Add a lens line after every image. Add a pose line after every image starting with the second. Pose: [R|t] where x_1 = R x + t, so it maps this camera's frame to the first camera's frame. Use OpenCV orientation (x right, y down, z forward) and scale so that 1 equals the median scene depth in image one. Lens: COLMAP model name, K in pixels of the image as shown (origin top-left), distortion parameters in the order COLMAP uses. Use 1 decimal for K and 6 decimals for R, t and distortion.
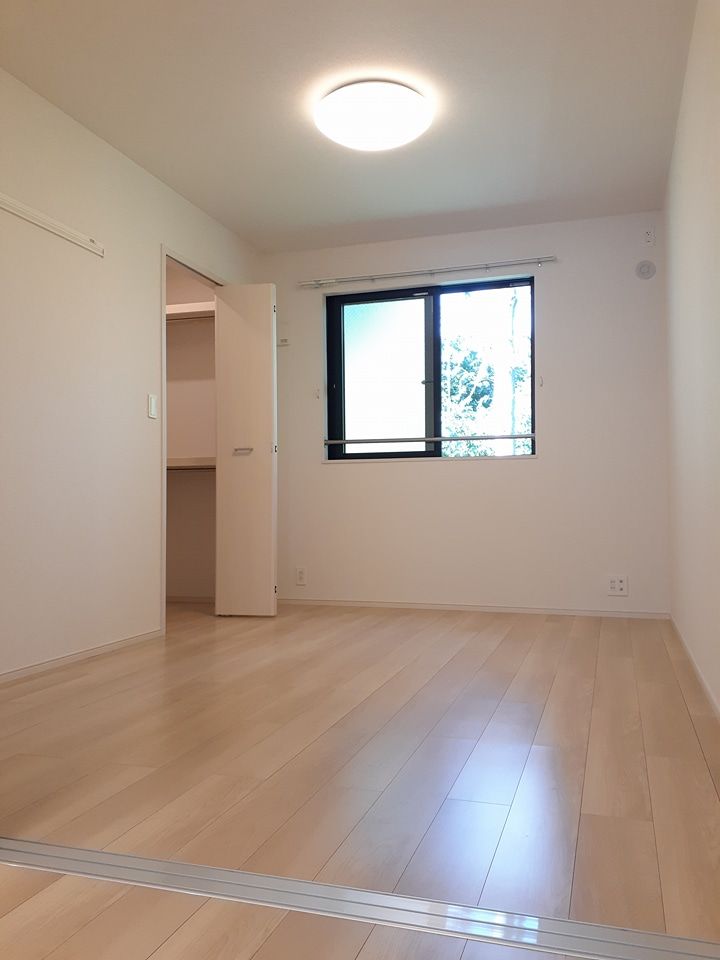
lens RADIAL K [[768.2, 0, 361.1], [0, 768.2, 482.5], [0, 0, 1]] dist [0.018244, 0.005191]
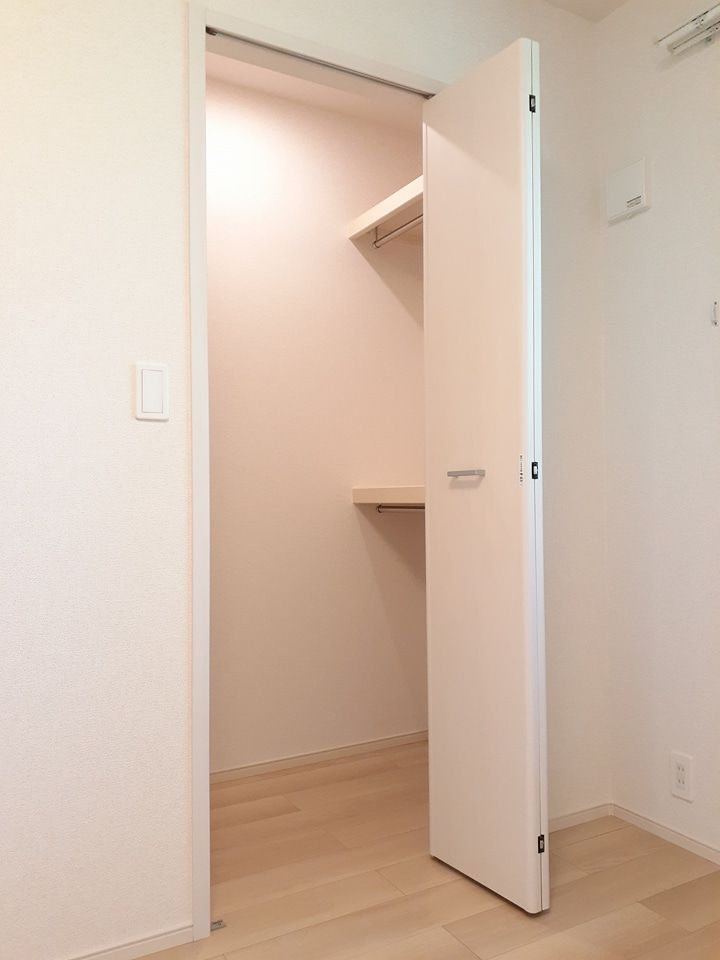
lens RADIAL K [[768.2, 0, 359.5], [0, 768.2, 479.5], [0, 0, 1]] dist [0.018244, 0.005191]
pose [[0.737248, -0.016083, -0.675431, 0.080502], [0.026305, 0.999642, 0.004910, -0.043162], [0.675110, -0.021388, 0.737407, 0.656135]]
